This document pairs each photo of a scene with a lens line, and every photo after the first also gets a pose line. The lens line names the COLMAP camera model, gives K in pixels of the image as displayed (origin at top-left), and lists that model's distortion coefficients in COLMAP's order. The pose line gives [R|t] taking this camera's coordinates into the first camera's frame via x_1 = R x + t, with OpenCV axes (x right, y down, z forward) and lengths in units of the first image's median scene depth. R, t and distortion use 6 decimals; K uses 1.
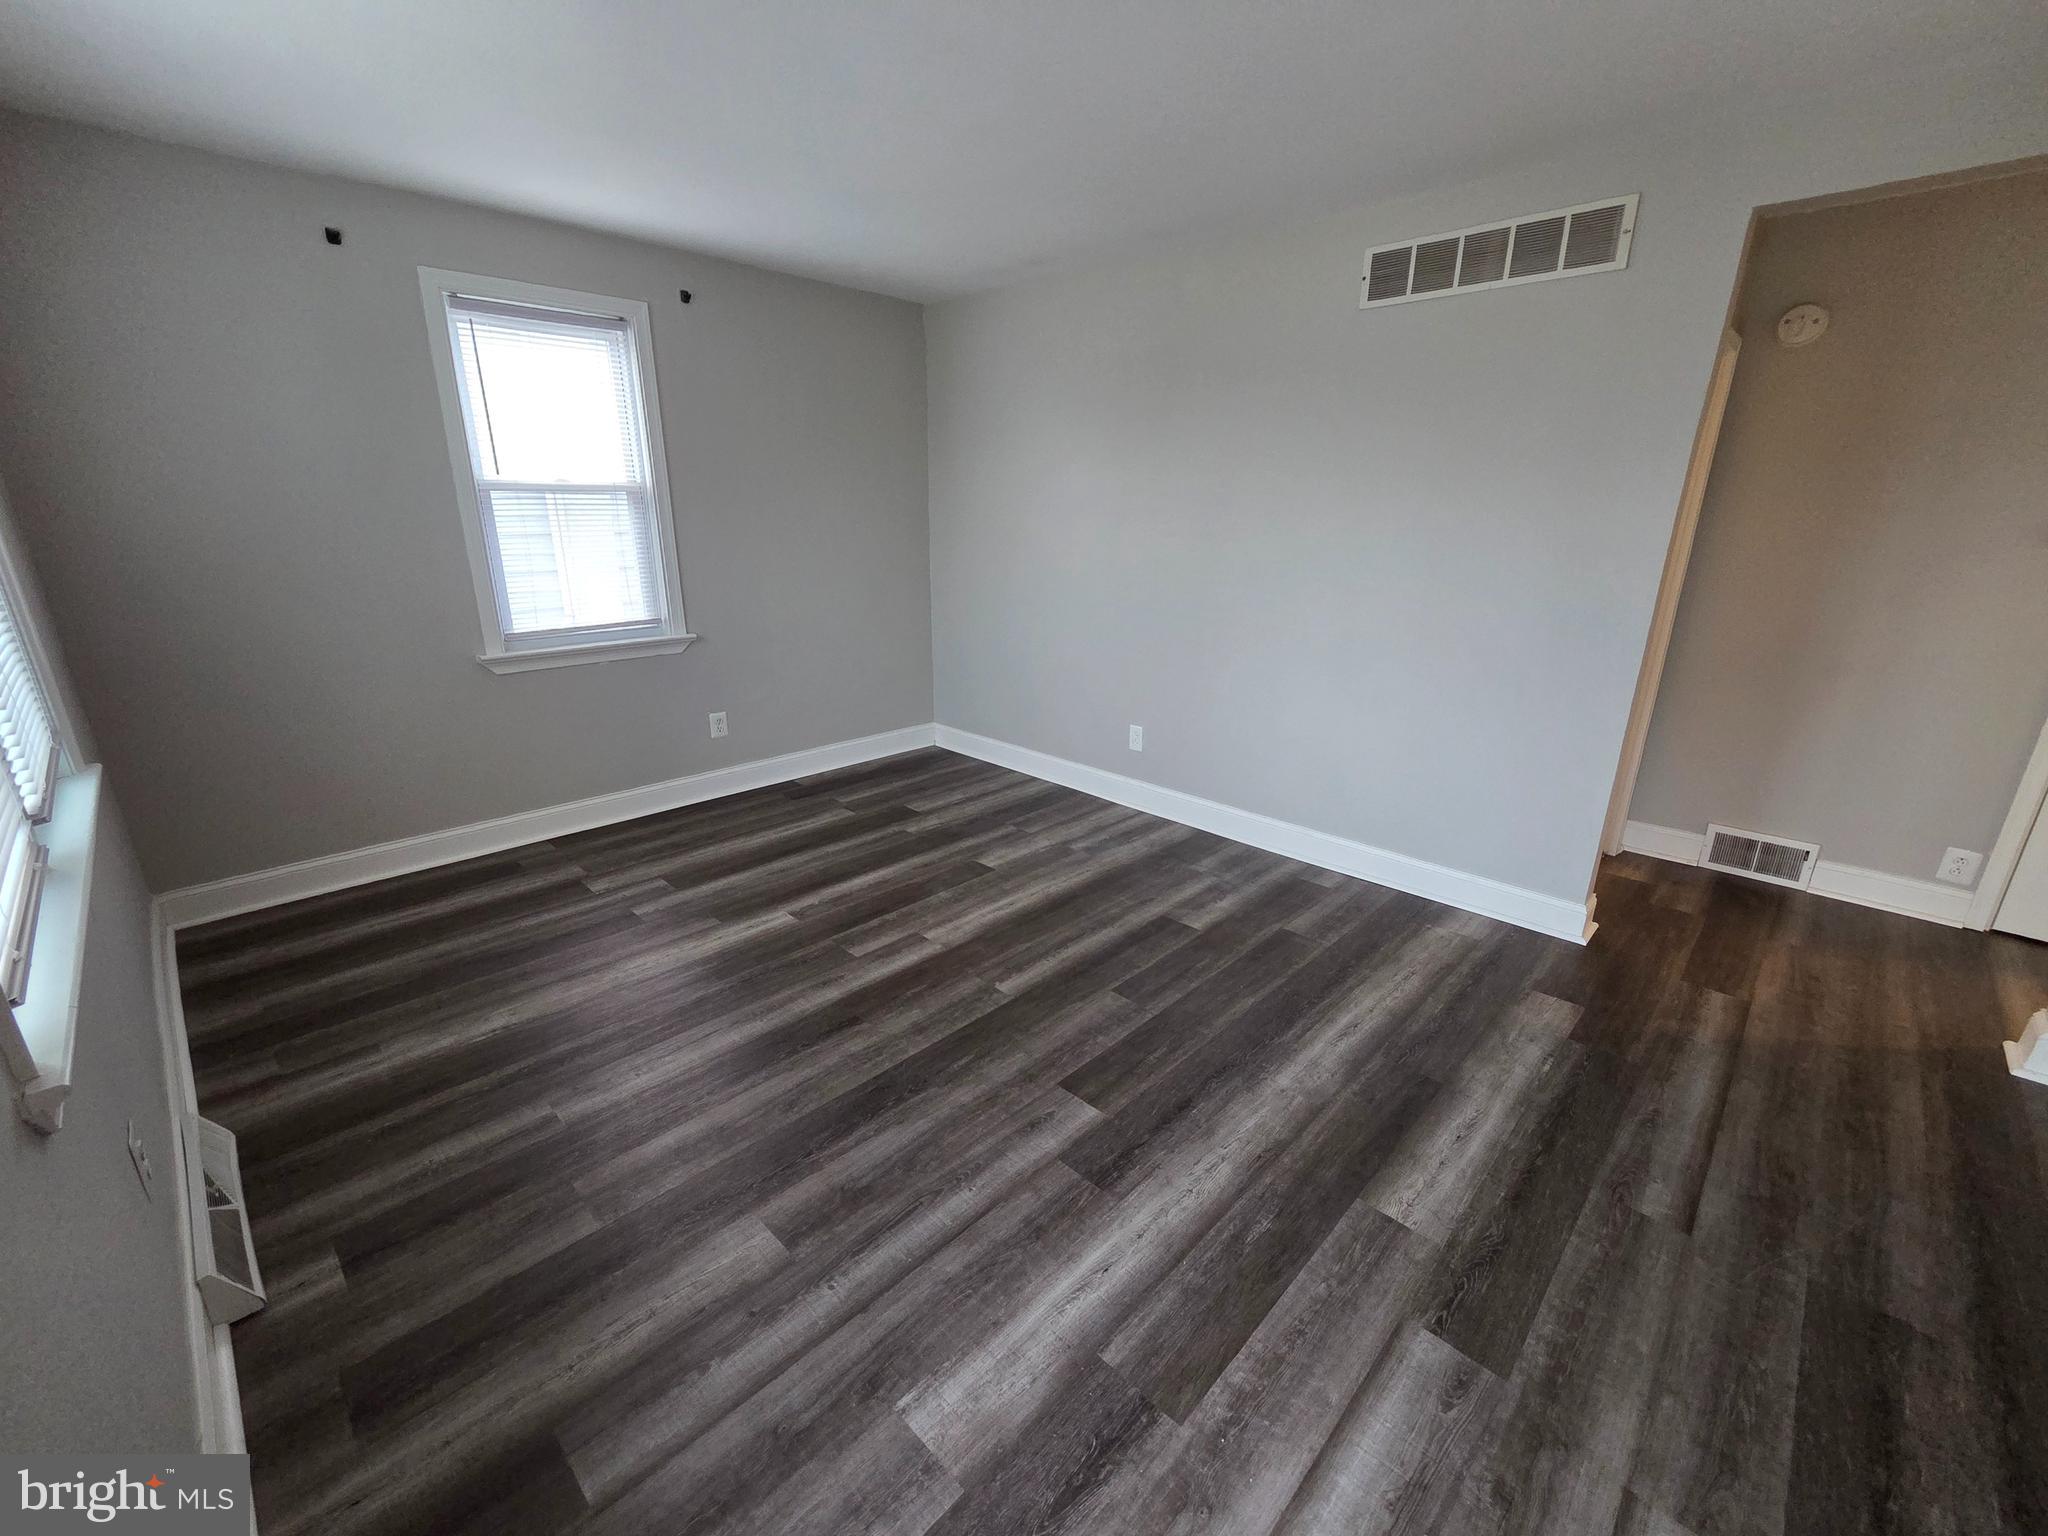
lens RADIAL K [[843.6, 0, 1024.0], [0, 843.6, 768.0], [0, 0, 1]] dist [0.000200, -0.000215]
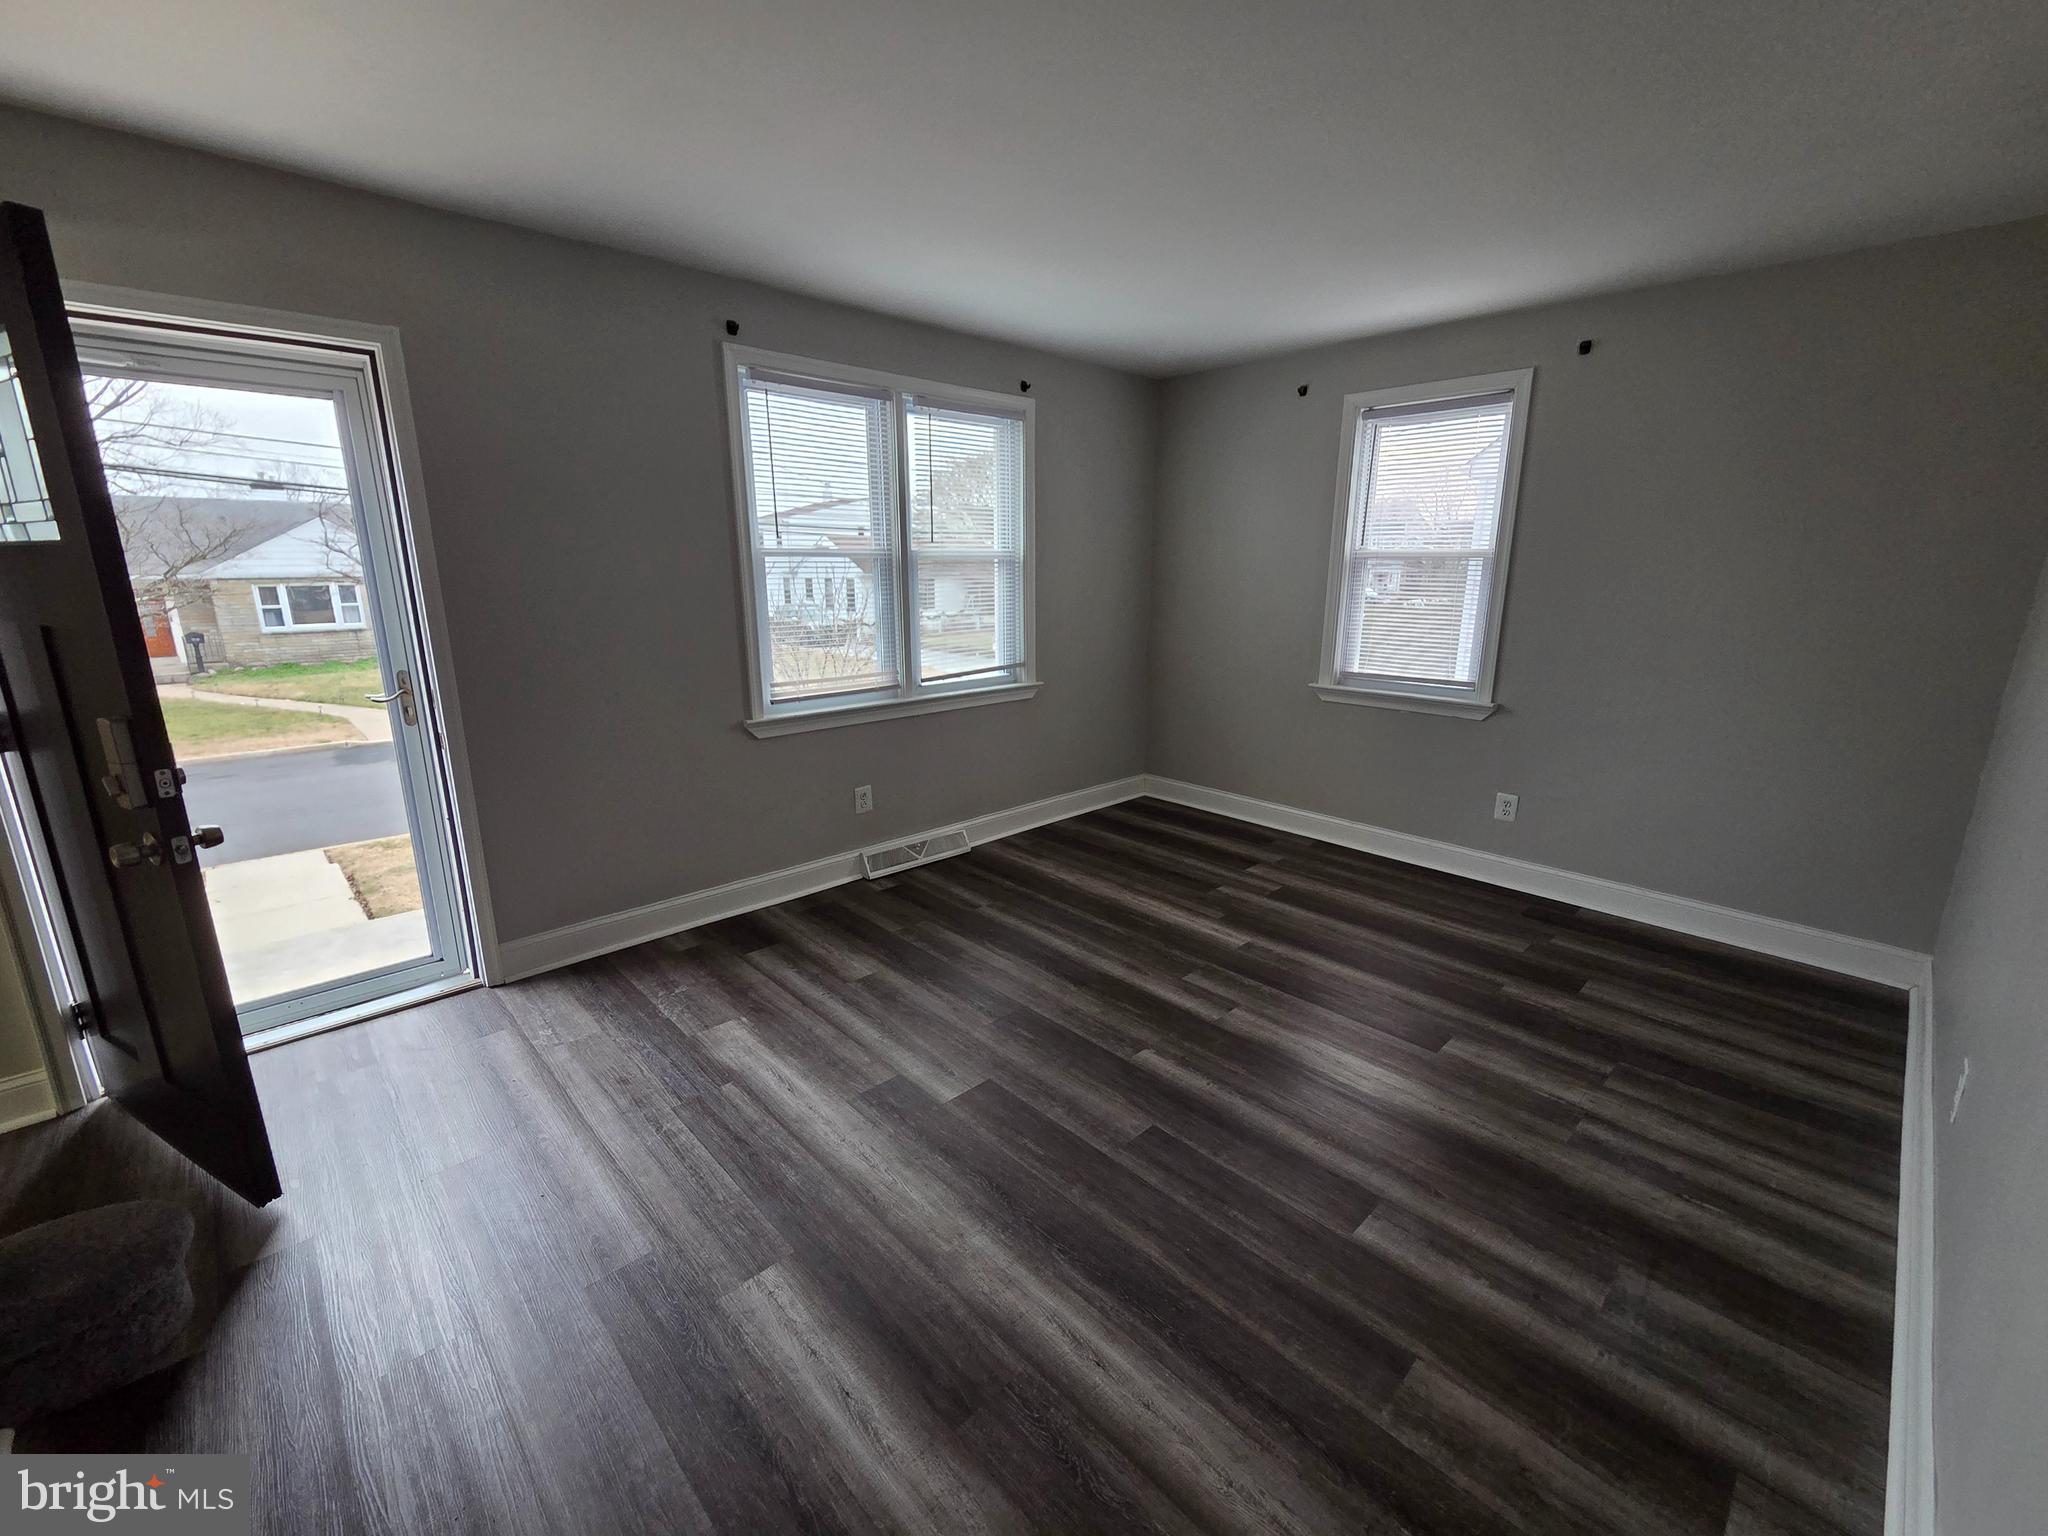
lens RADIAL K [[843.6, 0, 1024.0], [0, 843.6, 768.0], [0, 0, 1]] dist [0.000200, -0.000215]
pose [[-0.031274, 0.231696, -0.972285, 0.699563], [-0.305674, 0.923937, 0.230006, -0.185904], [0.951622, 0.304396, 0.041928, 0.598491]]
